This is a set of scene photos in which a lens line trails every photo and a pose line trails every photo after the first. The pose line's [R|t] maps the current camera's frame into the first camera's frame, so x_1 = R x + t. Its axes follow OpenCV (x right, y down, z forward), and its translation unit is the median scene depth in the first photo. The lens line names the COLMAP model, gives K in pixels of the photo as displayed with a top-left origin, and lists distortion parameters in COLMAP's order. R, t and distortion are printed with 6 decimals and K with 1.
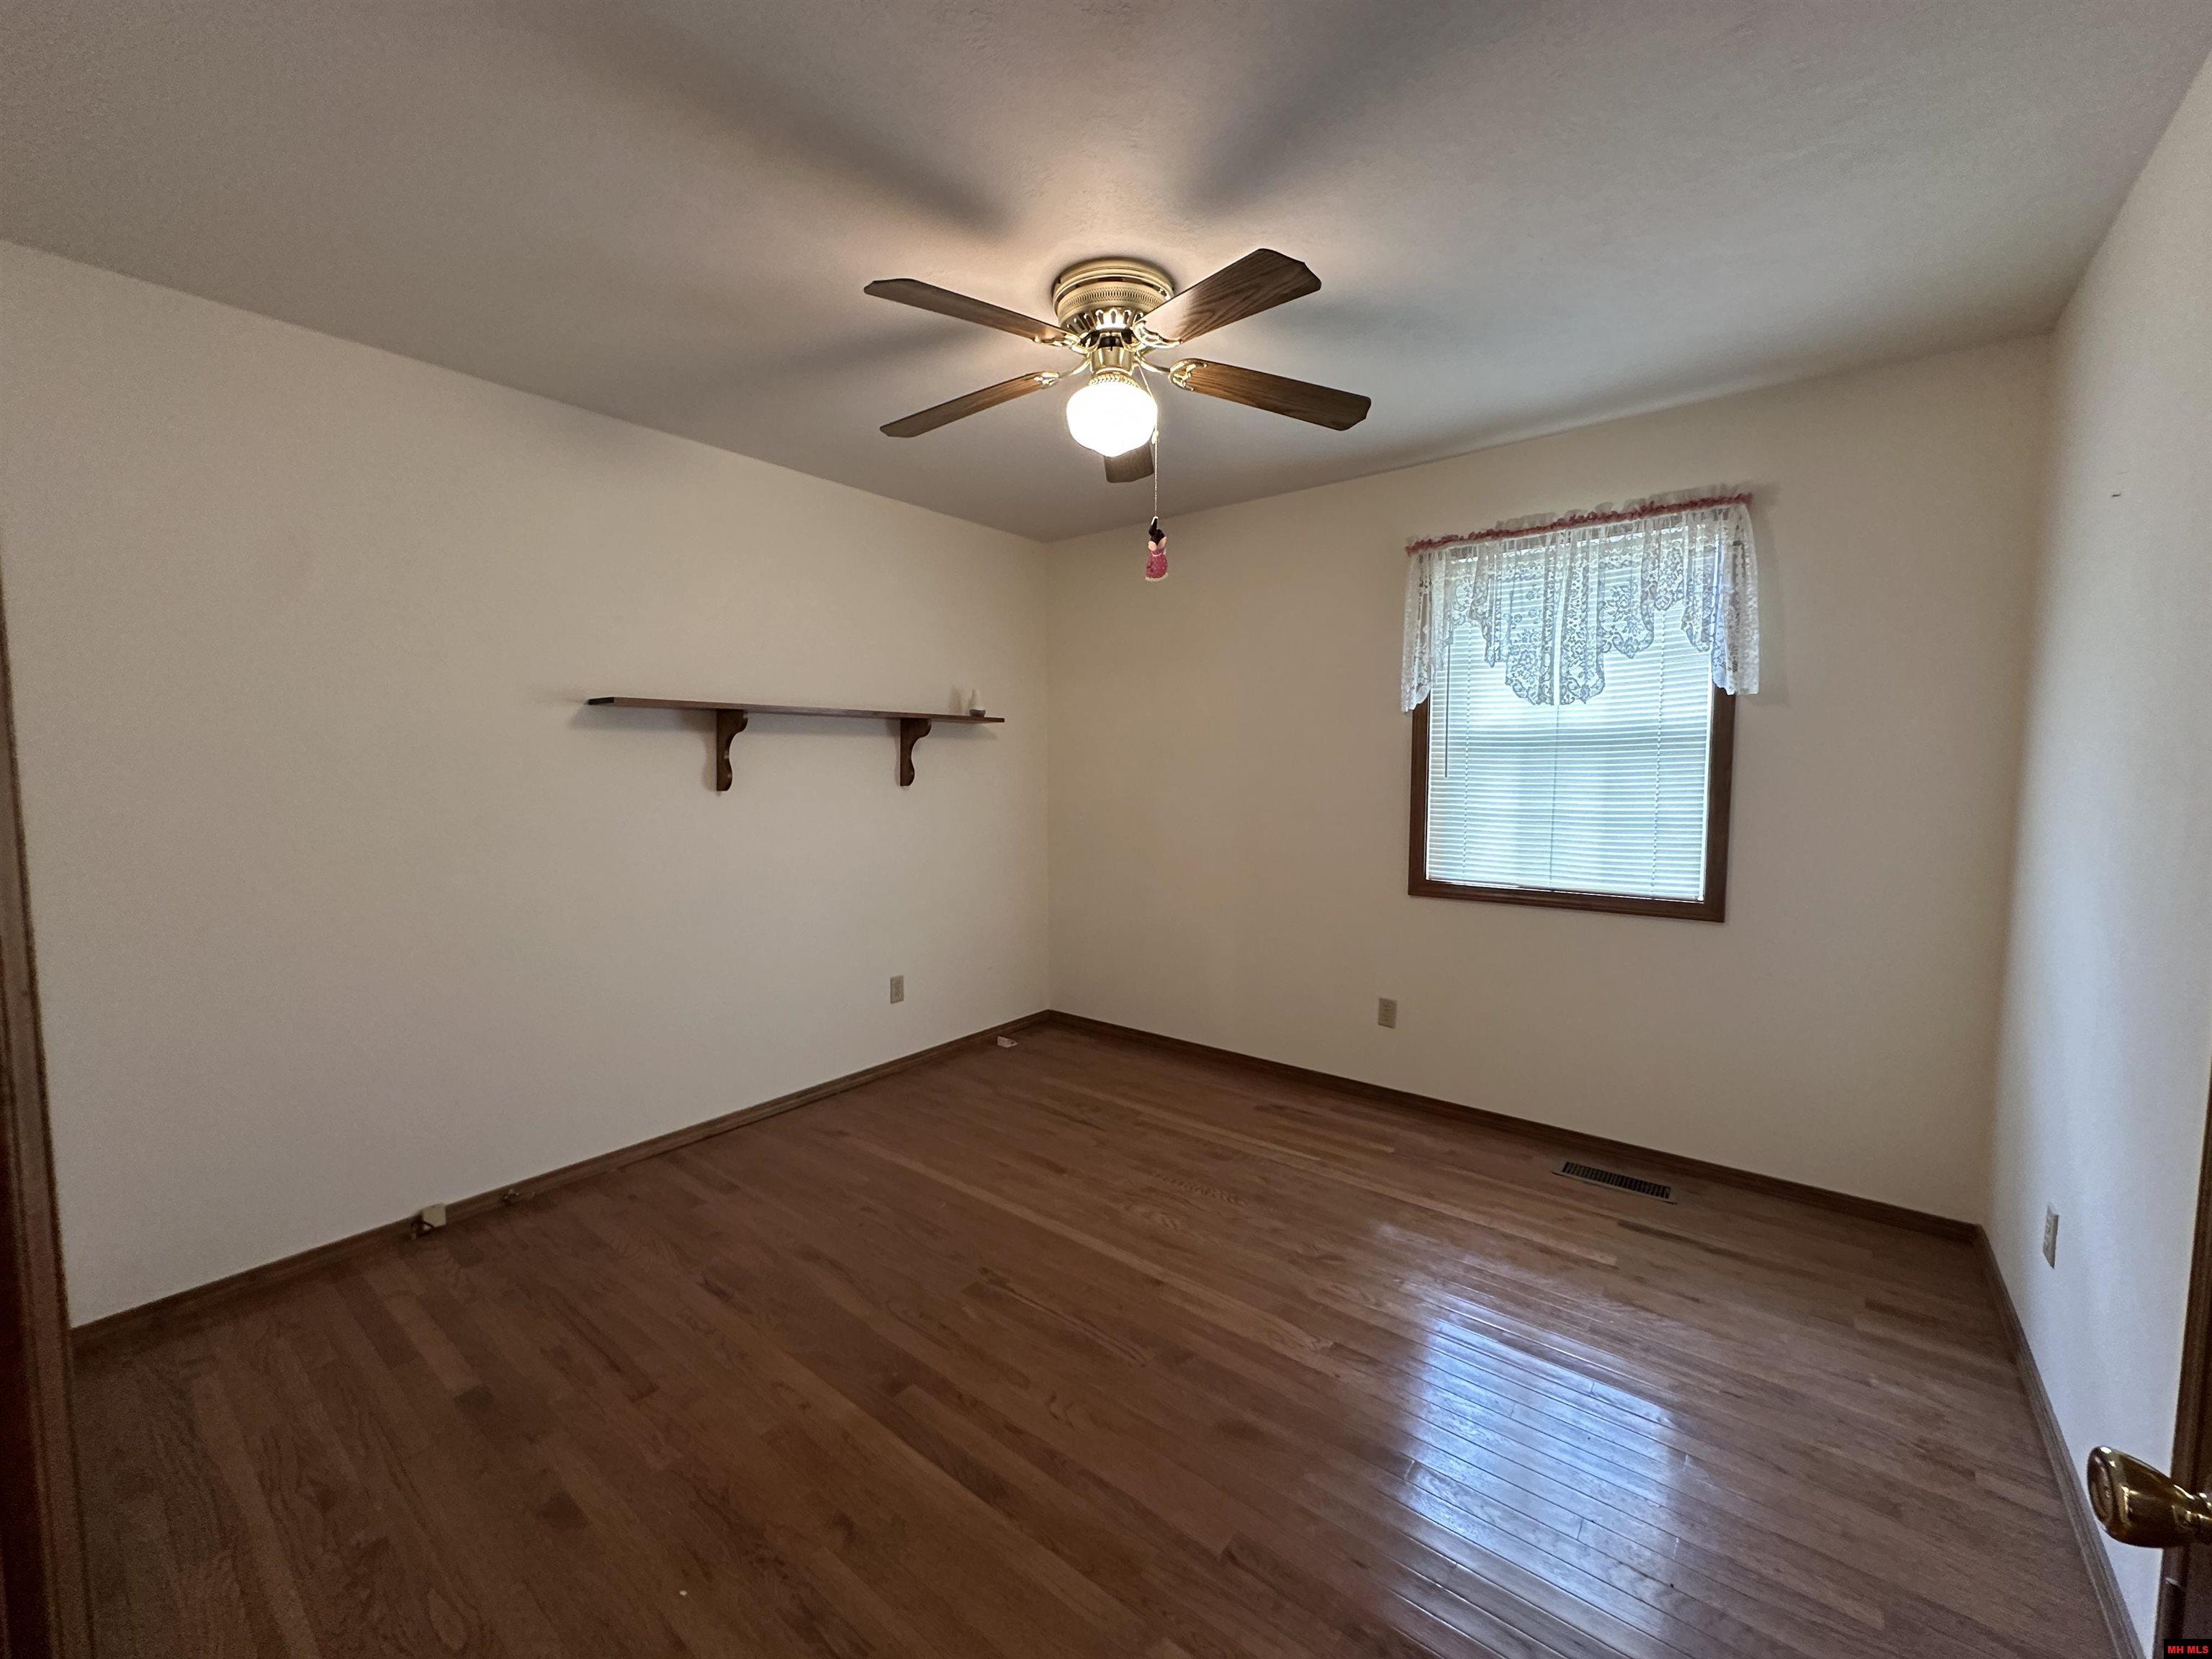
lens RADIAL K [[882.6, 0, 1104.4], [0, 882.6, 828.0], [0, 0, 1]] dist [-0.003503, 0.000520]
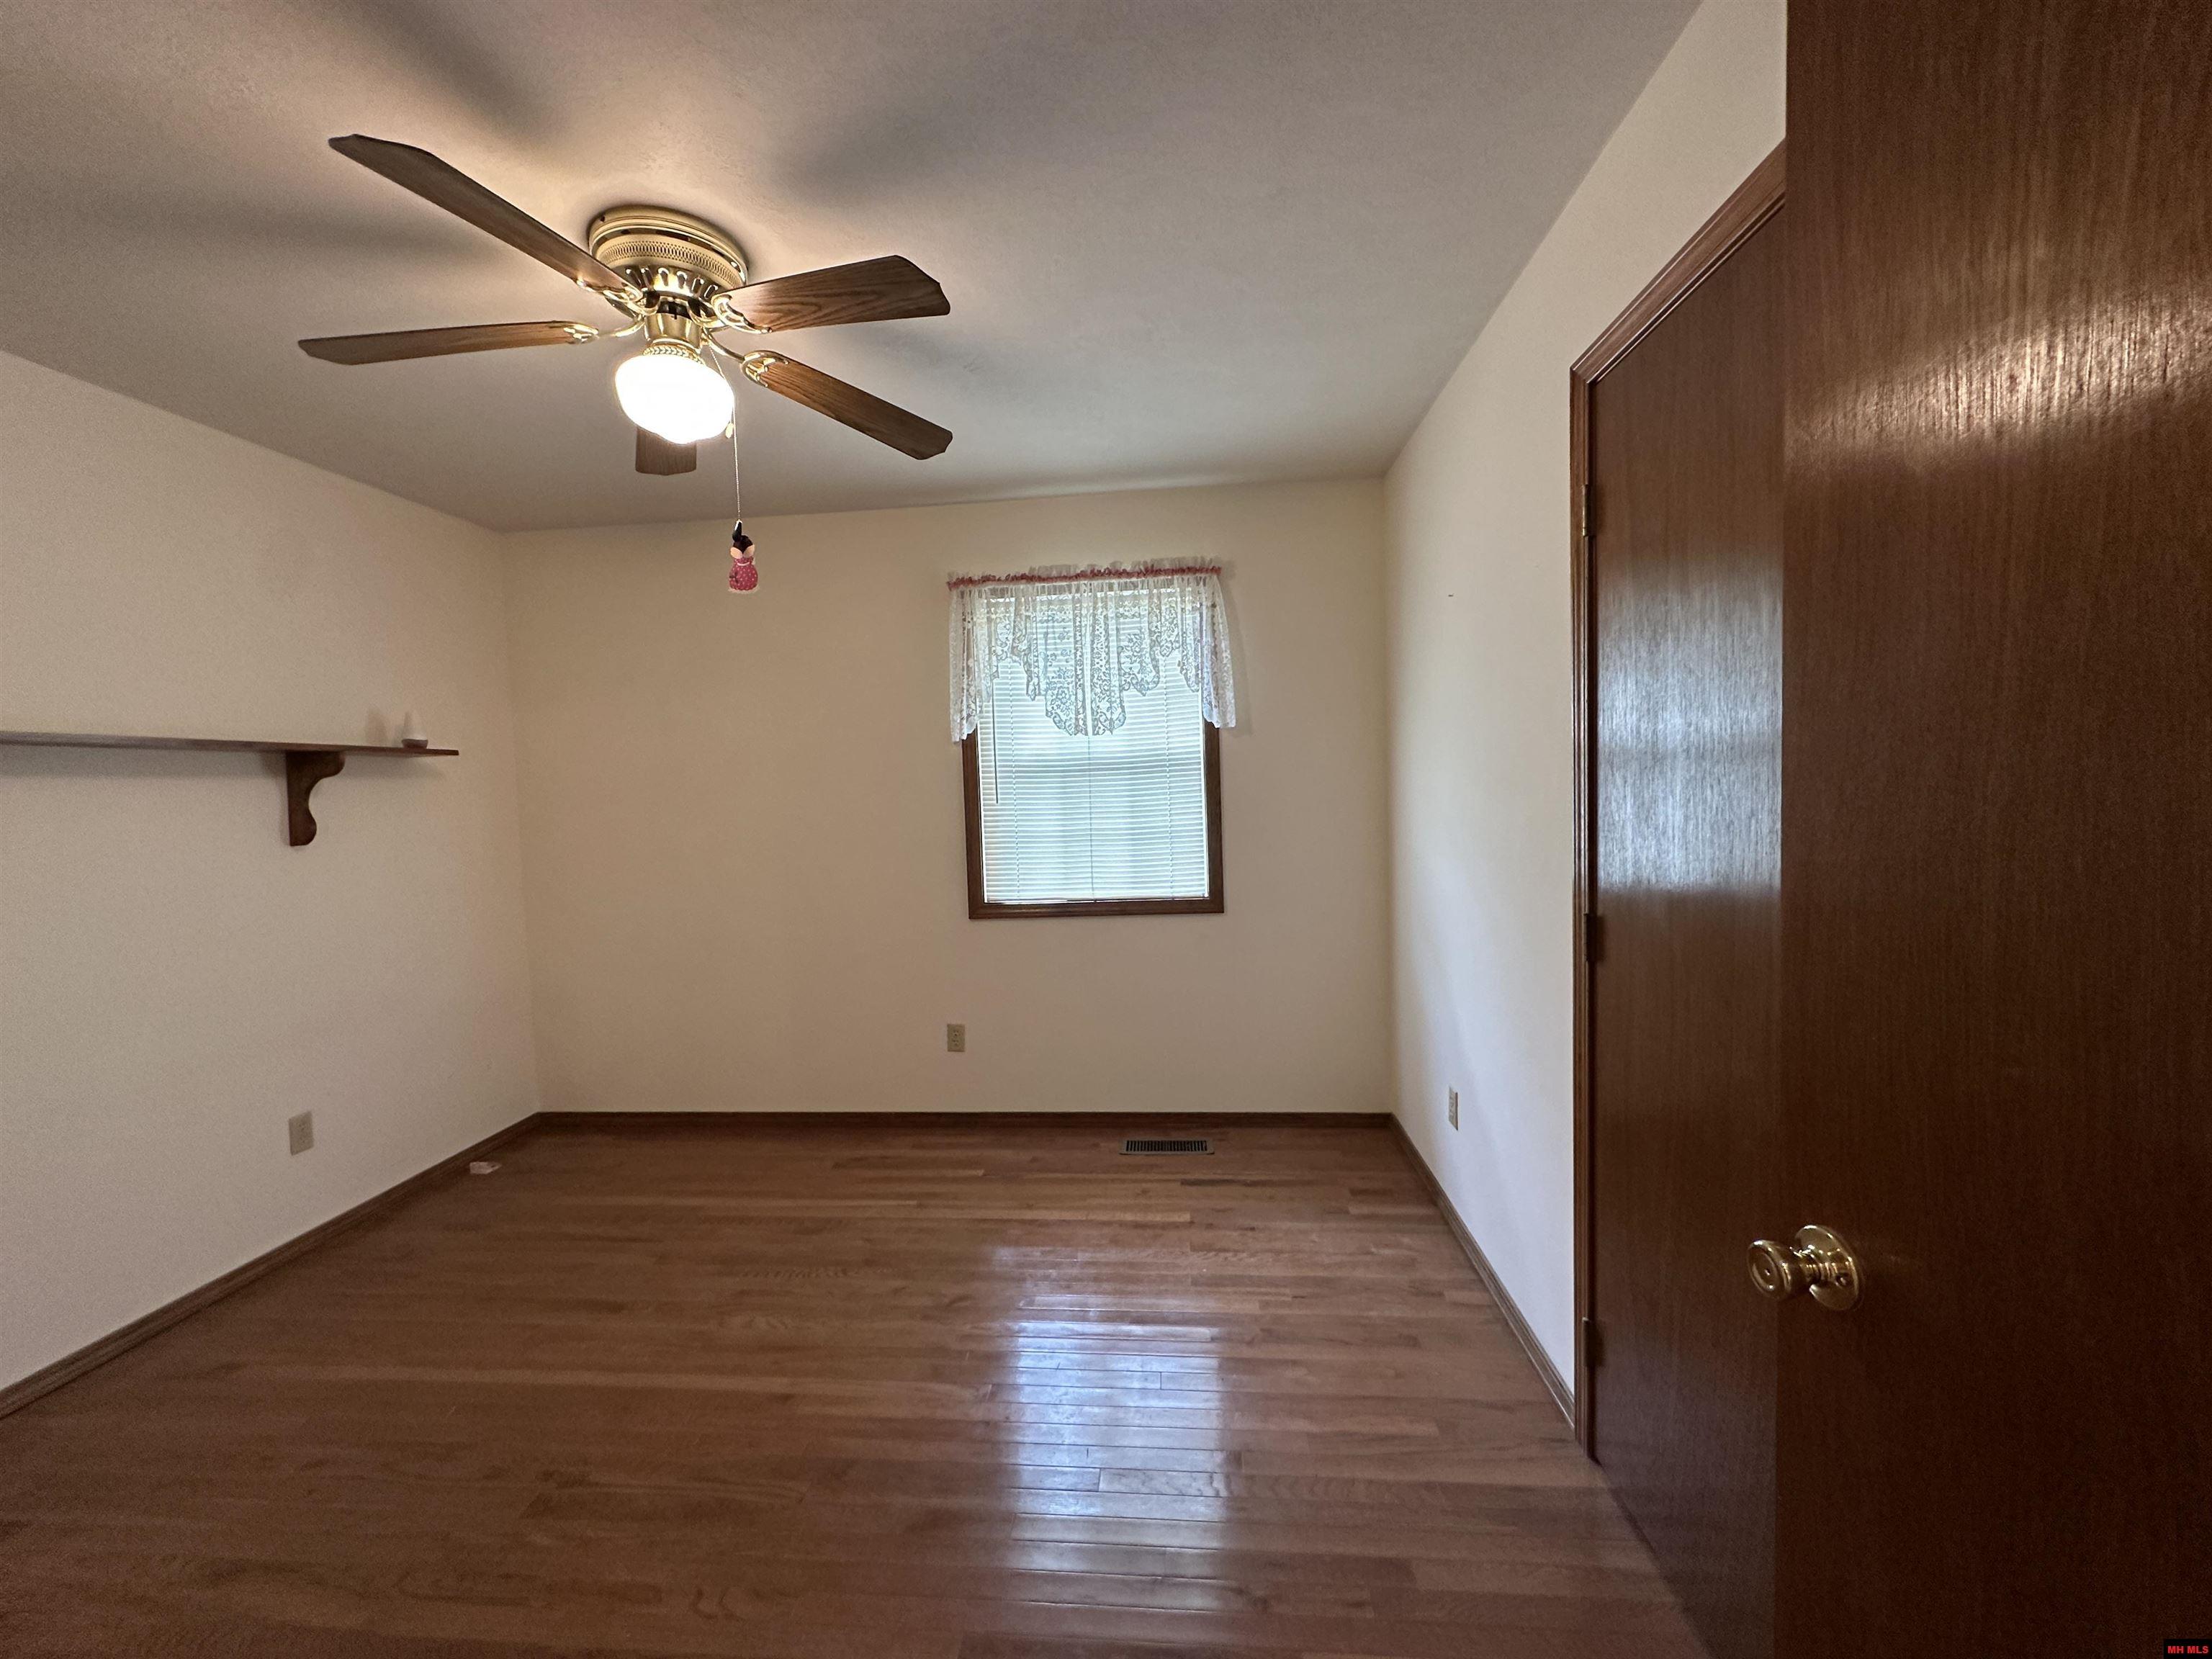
lens RADIAL K [[882.6, 0, 1104.4], [0, 882.6, 828.0], [0, 0, 1]] dist [-0.003503, 0.000520]
pose [[0.832055, -0.054753, 0.551985, -0.110004], [0.072532, 0.997312, -0.010407, -0.010278], [-0.549931, 0.048695, 0.833789, 0.067243]]
